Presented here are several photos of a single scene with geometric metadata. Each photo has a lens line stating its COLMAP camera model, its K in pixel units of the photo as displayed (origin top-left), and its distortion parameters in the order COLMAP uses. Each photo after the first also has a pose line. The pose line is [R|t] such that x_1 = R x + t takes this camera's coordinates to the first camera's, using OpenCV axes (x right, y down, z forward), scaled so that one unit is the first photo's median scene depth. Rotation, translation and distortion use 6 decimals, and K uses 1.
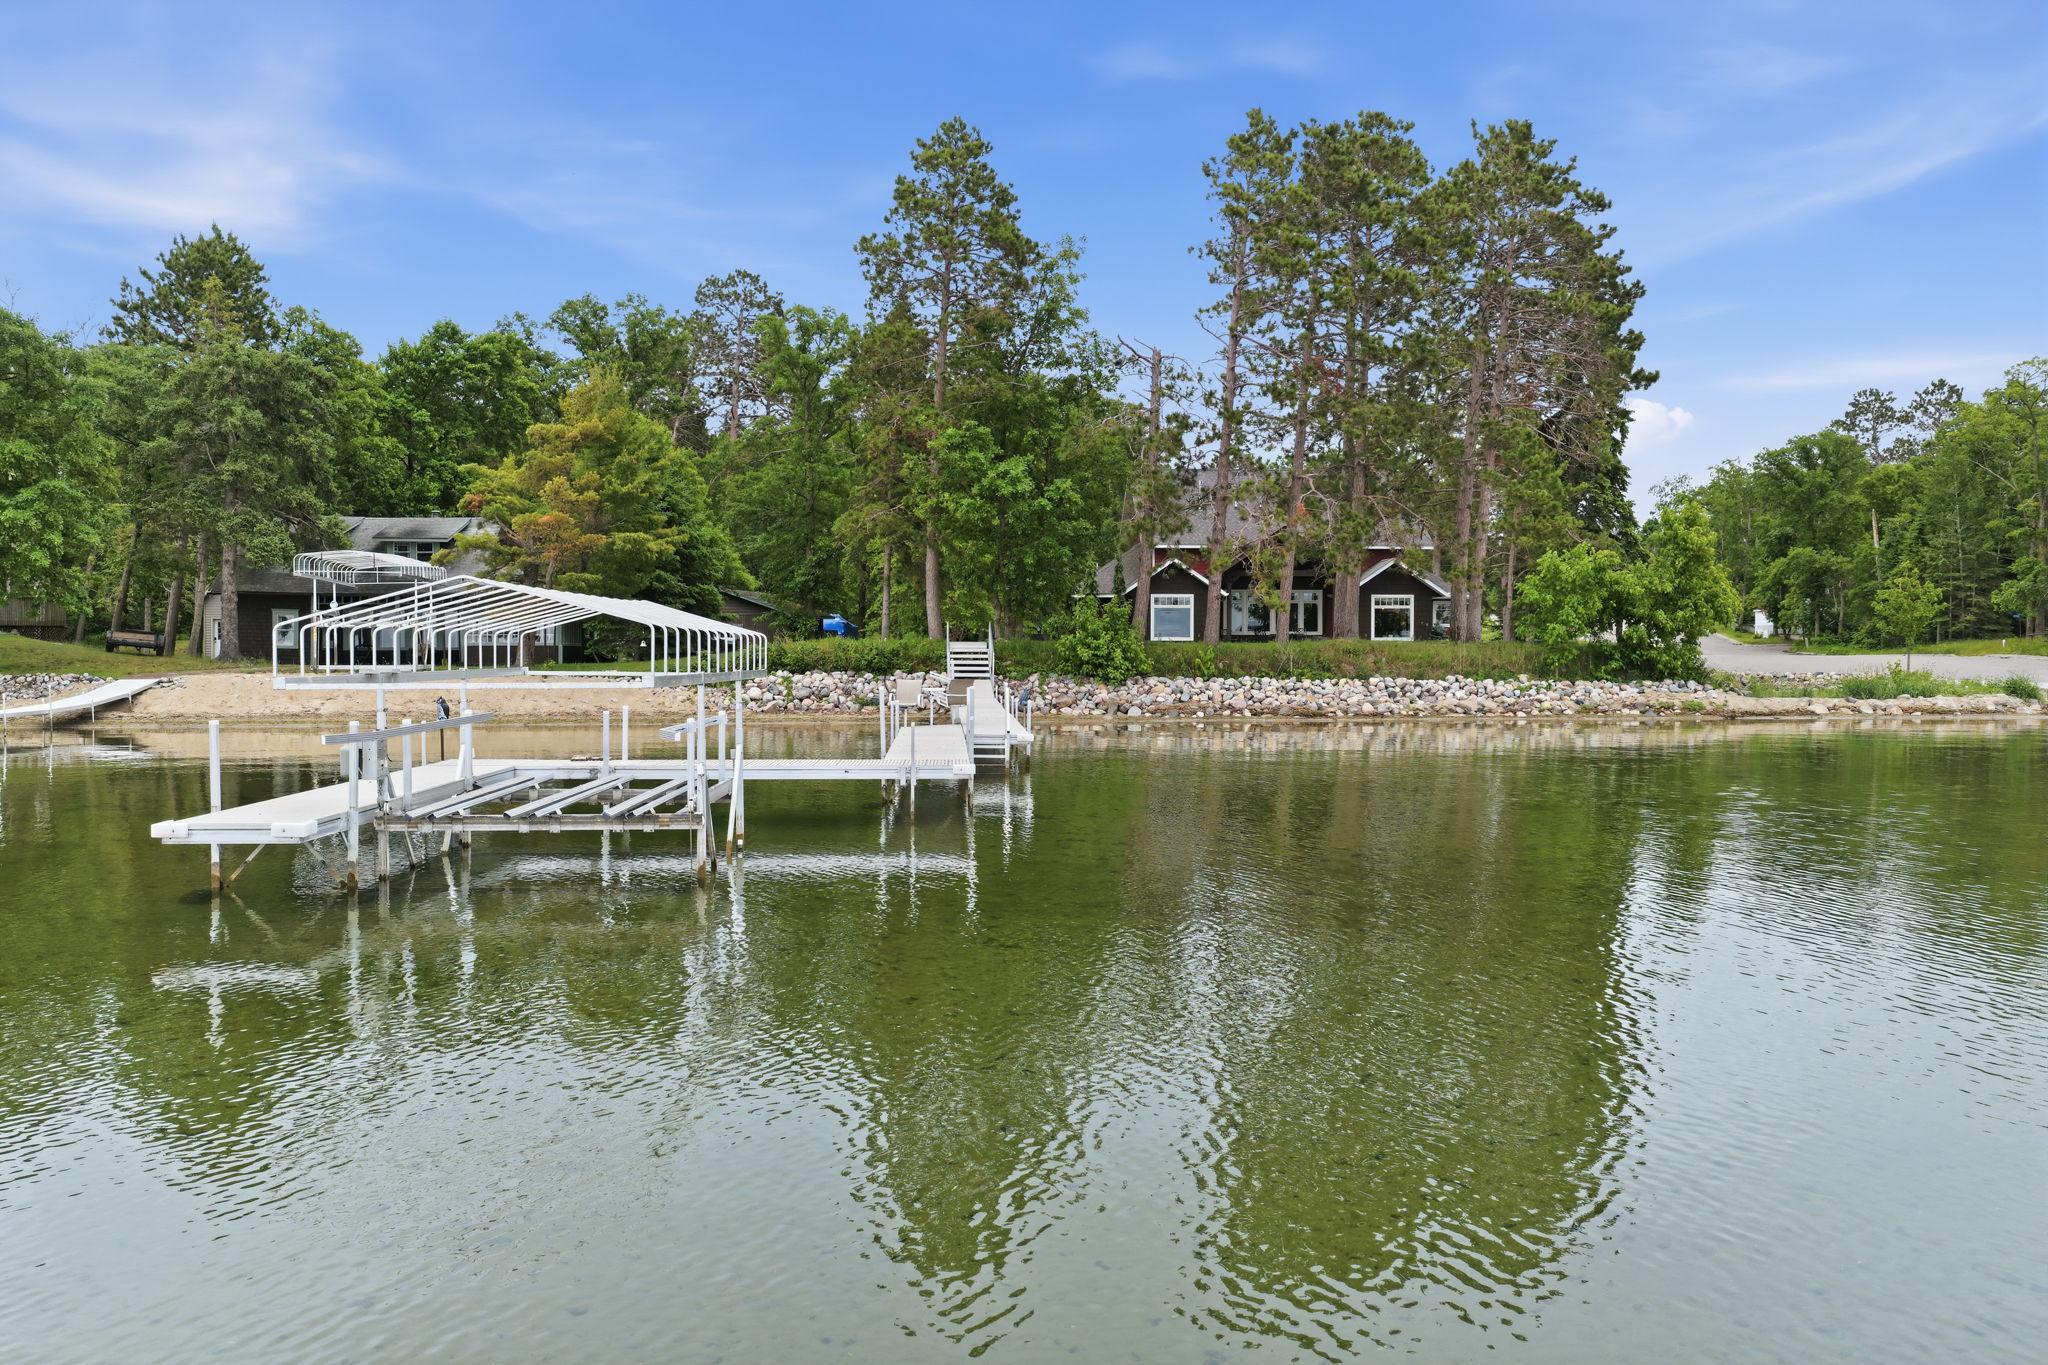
lens RADIAL K [[1667.6, 0, 1024.2], [0, 1667.6, 677.8], [0, 0, 1]] dist [-0.008781, -0.001169]
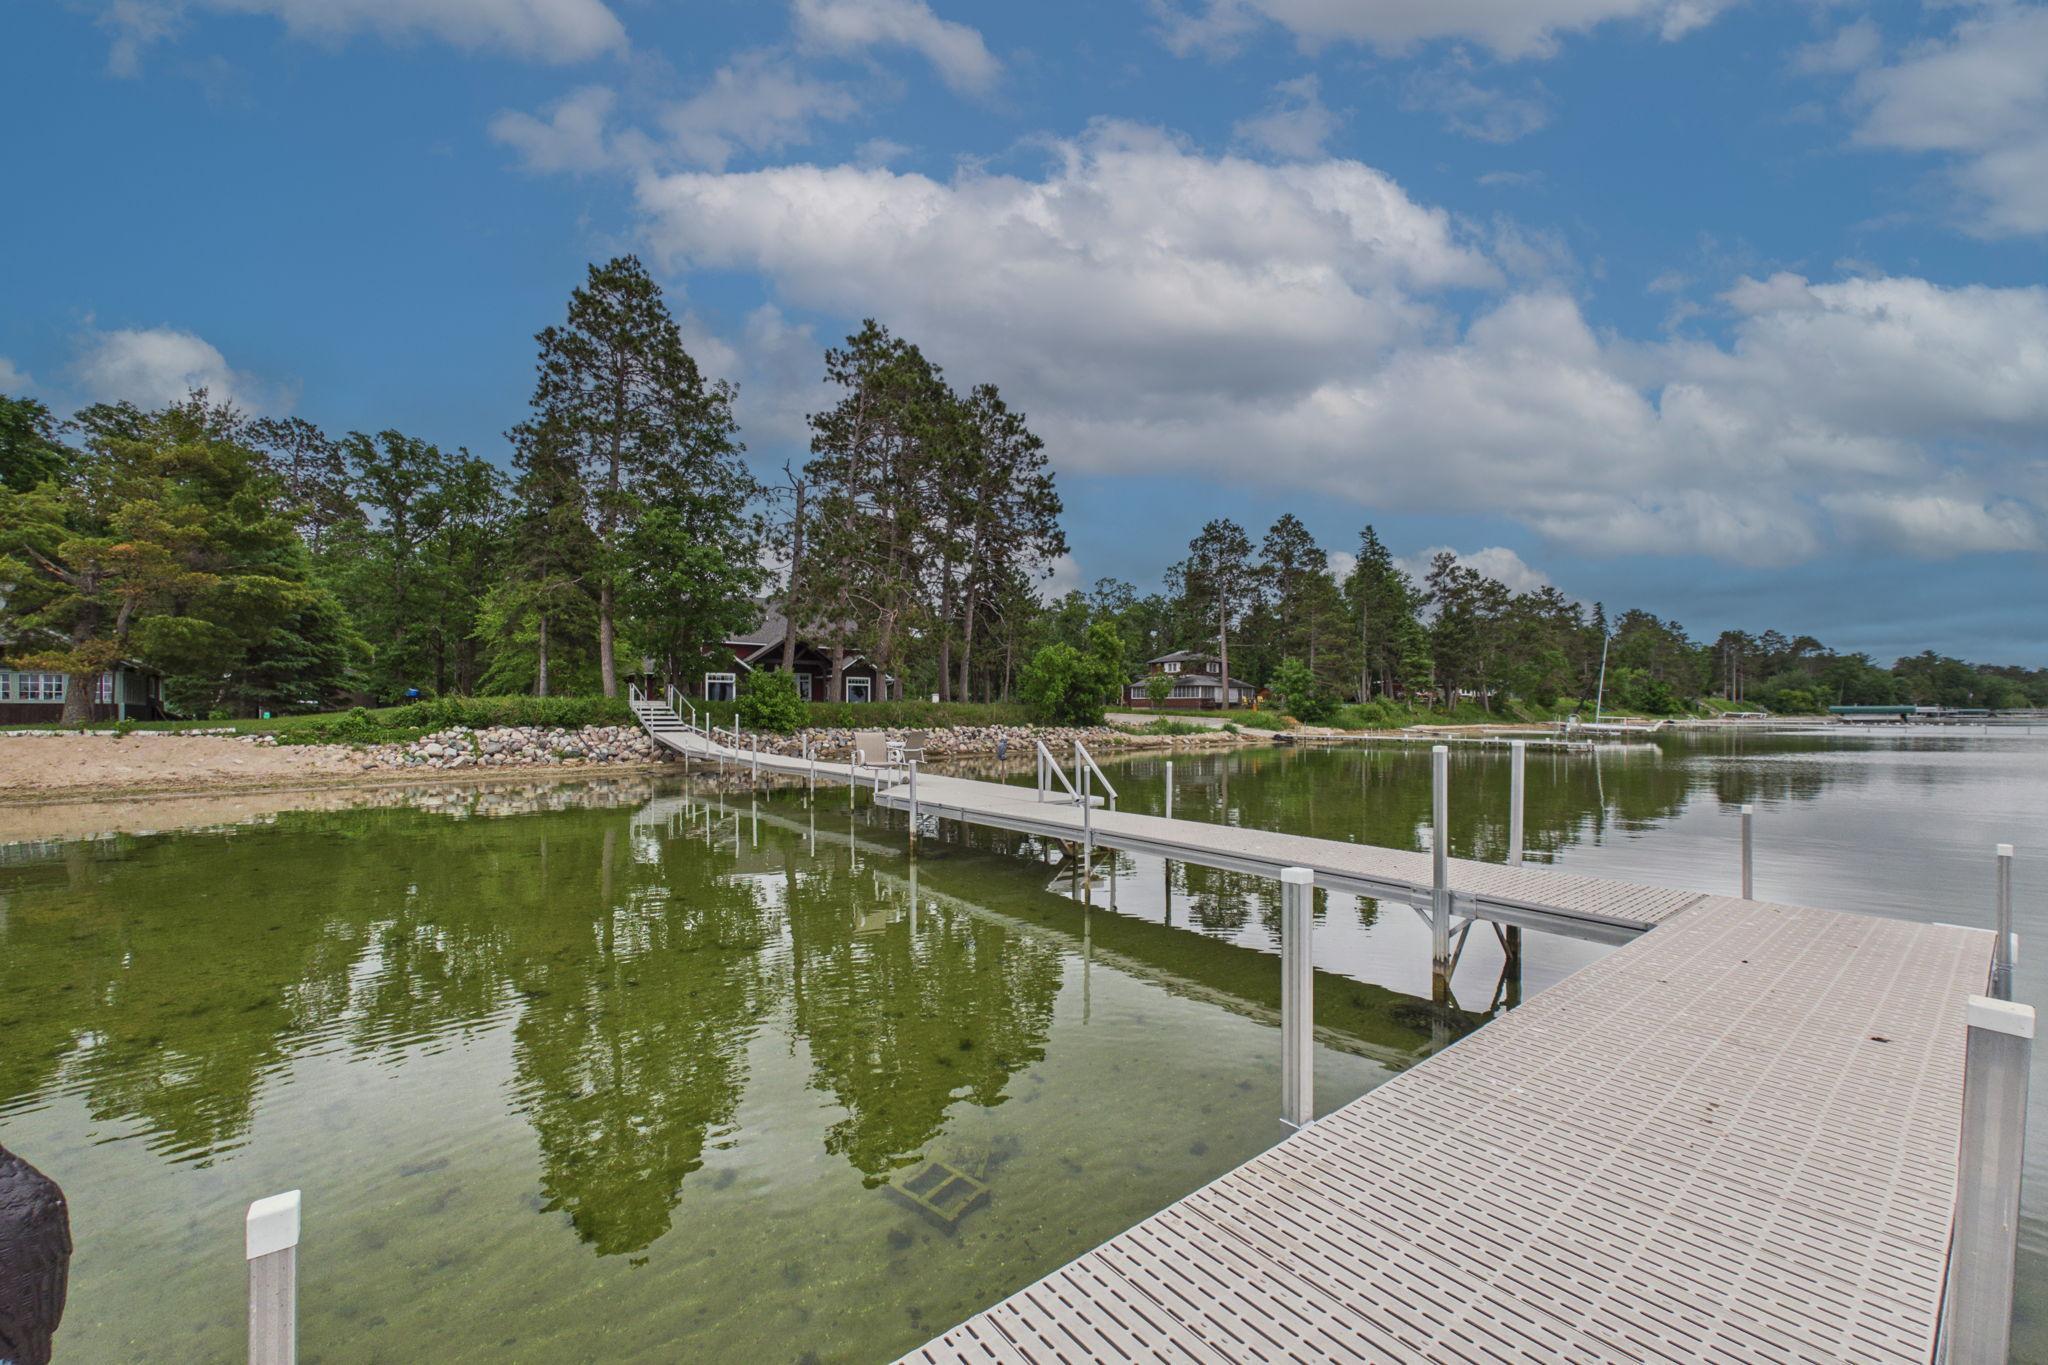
lens RADIAL K [[793.0, 0, 1026.8], [0, 793.0, 716.2], [0, 0, 1]] dist [0.003233, 0.000475]
pose [[0.820175, -0.004114, 0.572098, -0.139689], [0.011446, 0.999892, -0.009218, -0.002033], [-0.571998, 0.014109, 0.820133, 0.401549]]
